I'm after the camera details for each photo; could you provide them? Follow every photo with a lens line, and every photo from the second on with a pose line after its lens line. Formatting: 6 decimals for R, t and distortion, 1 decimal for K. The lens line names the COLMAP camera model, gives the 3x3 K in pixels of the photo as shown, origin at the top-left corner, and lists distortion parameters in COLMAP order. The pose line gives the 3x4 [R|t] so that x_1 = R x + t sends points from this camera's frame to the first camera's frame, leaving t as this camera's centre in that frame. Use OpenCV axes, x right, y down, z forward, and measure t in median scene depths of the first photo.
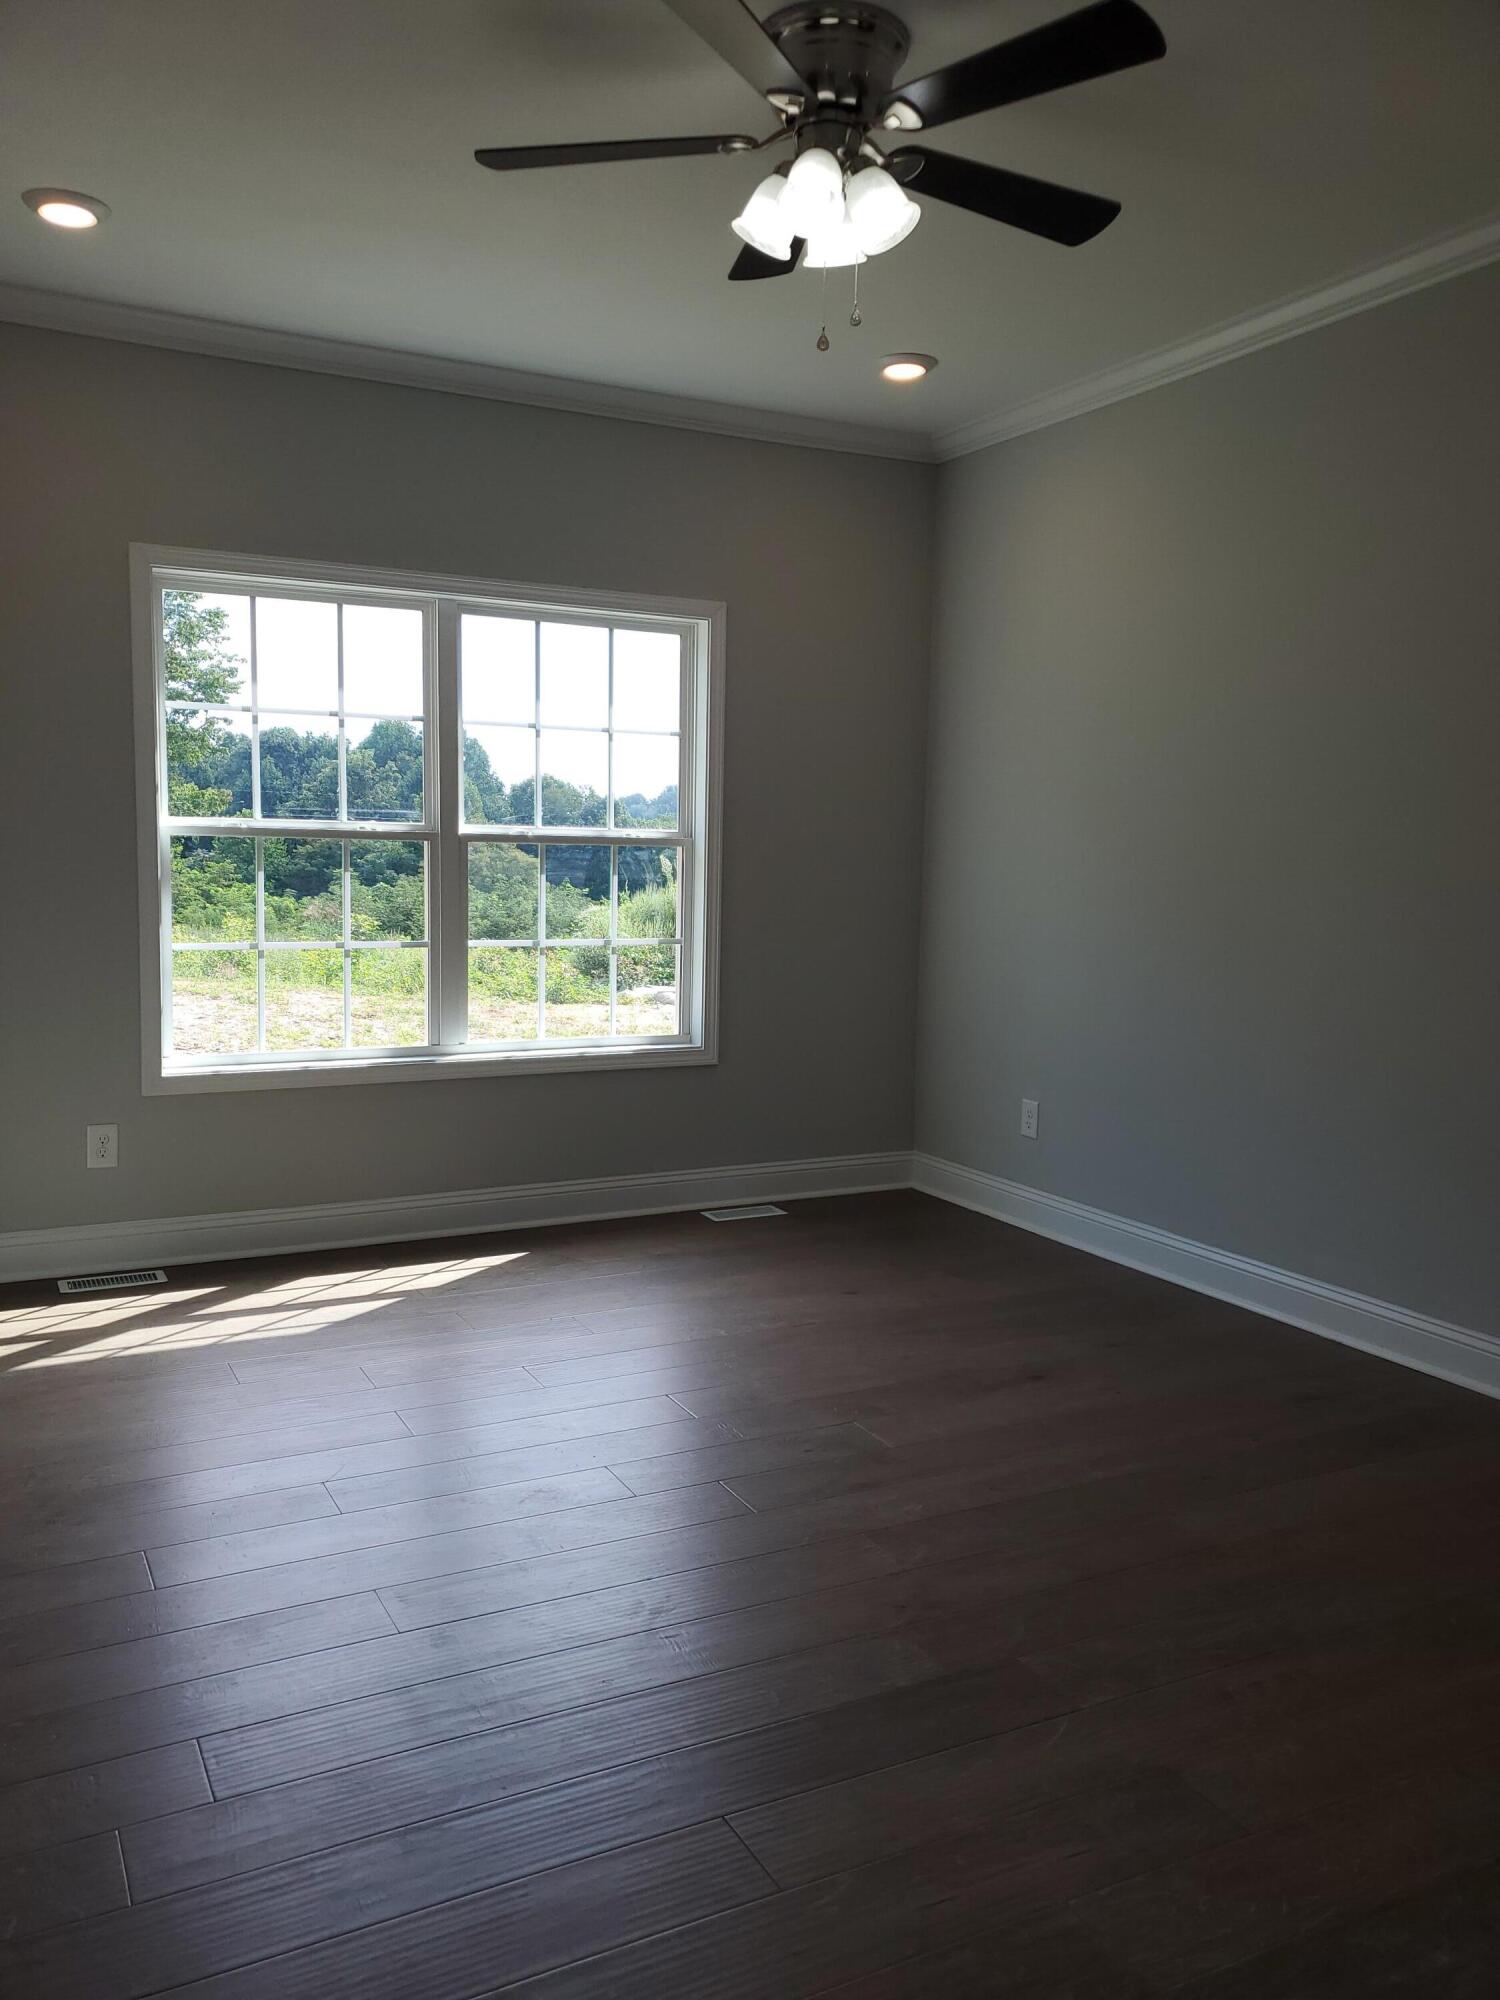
lens RADIAL K [[1544.6, 0, 746.9], [0, 1544.6, 1000.1], [0, 0, 1]] dist [0.032296, -0.034627]
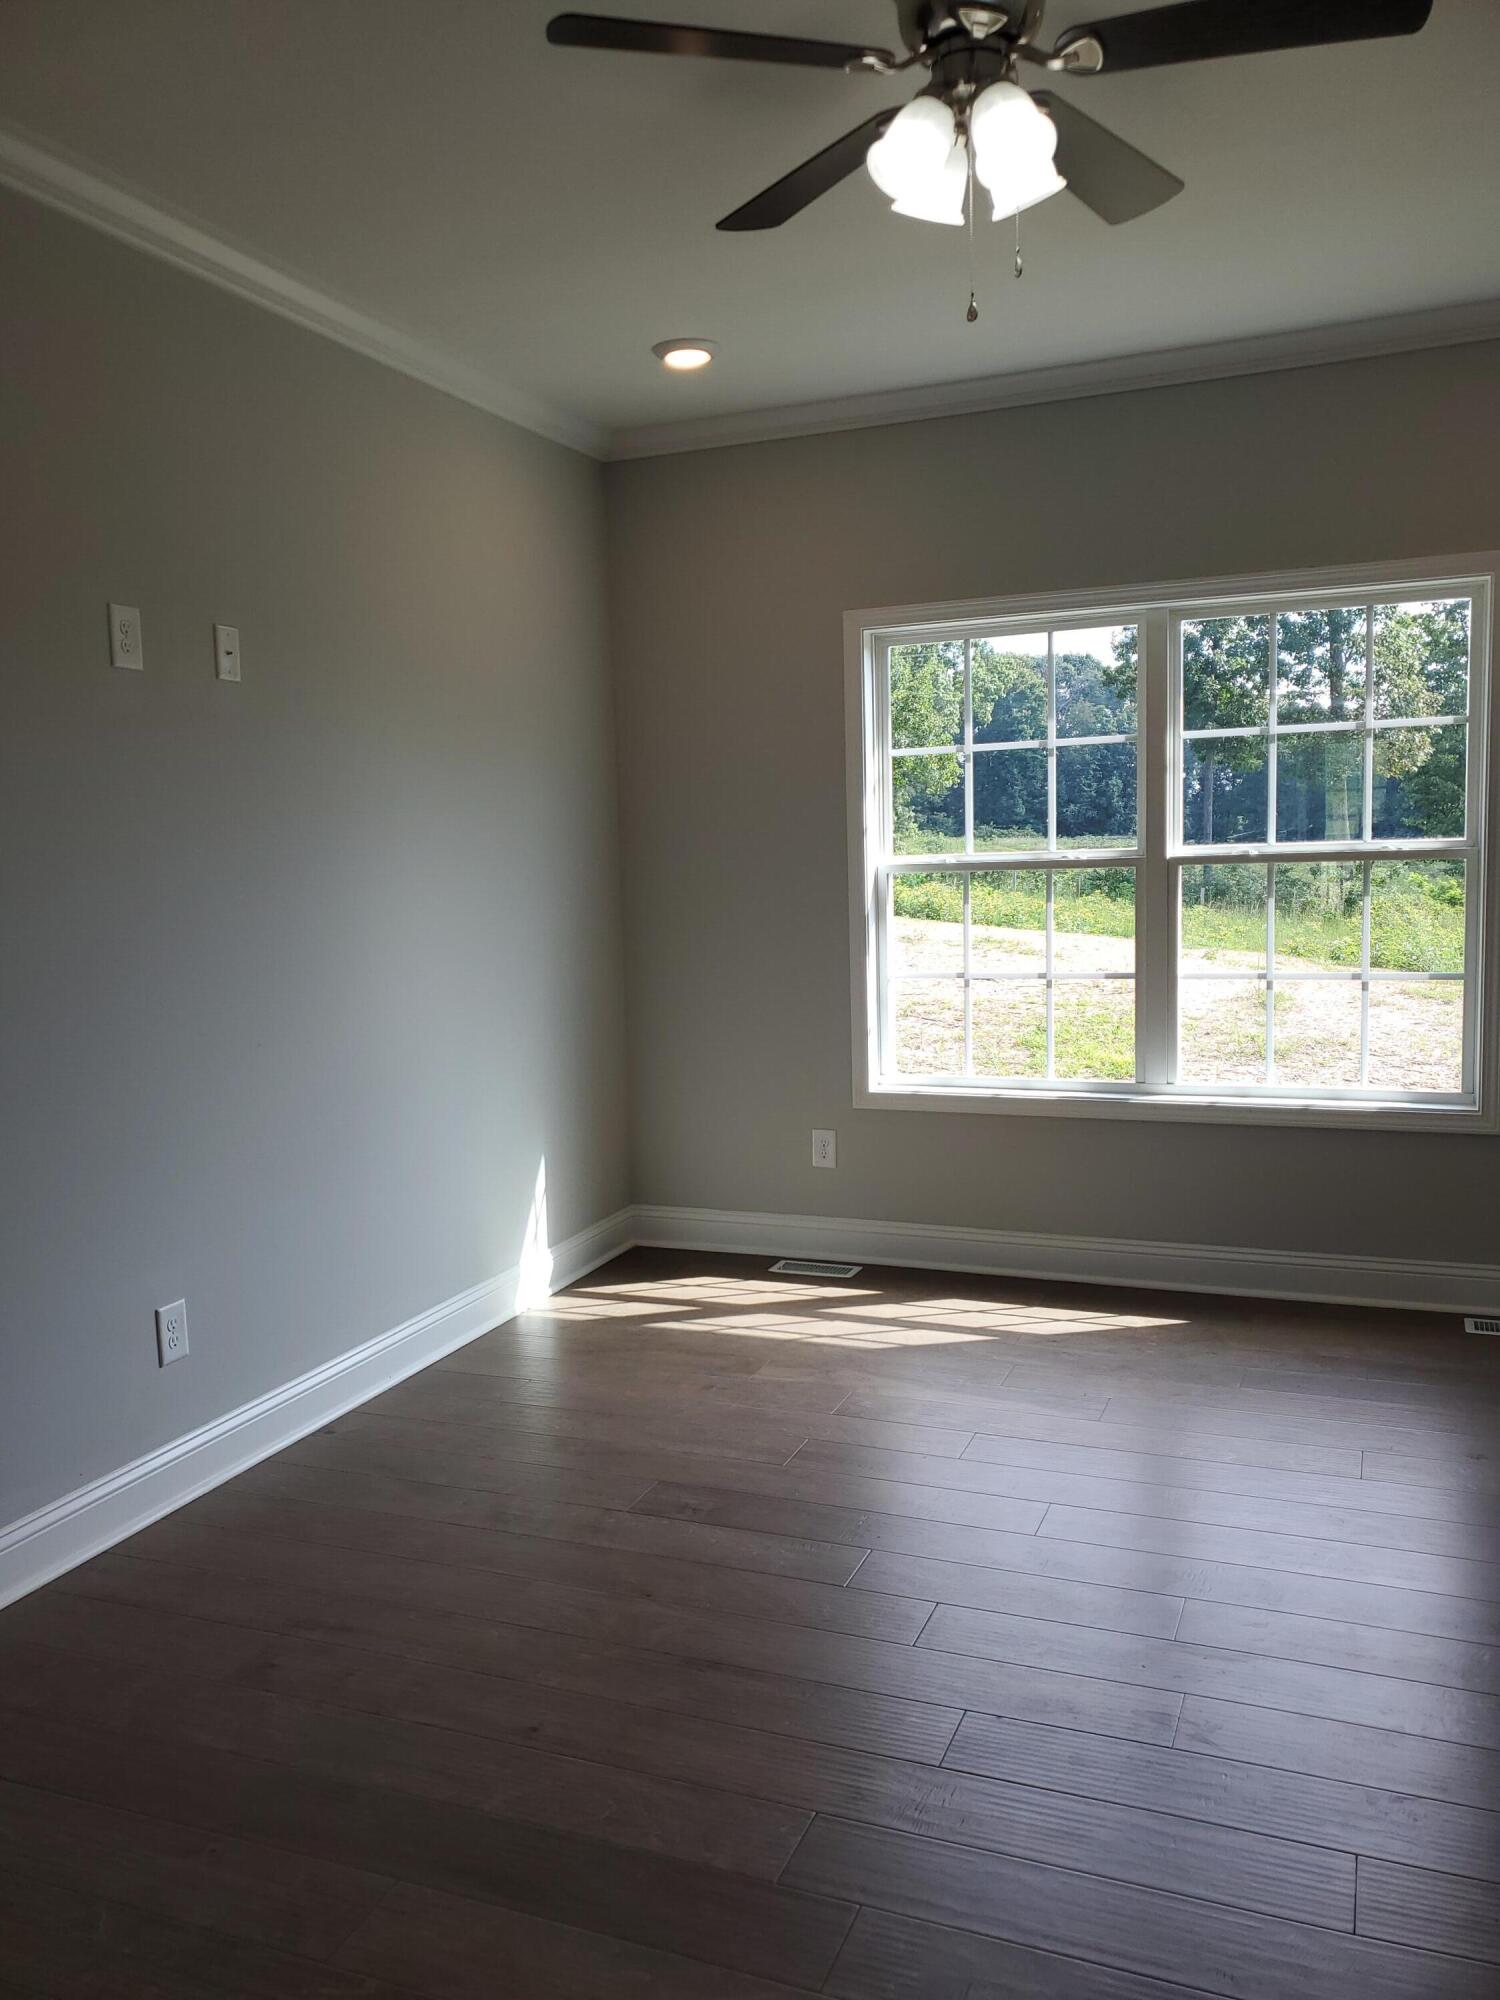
lens RADIAL K [[1544.6, 0, 750.0], [0, 1544.6, 1006.1], [0, 0, 1]] dist [0.032296, -0.034627]
pose [[0.640244, 0.047761, -0.766685, 0.419715], [-0.036890, 0.998825, 0.031416, -0.044209], [0.767285, 0.008169, 0.641254, 0.240594]]
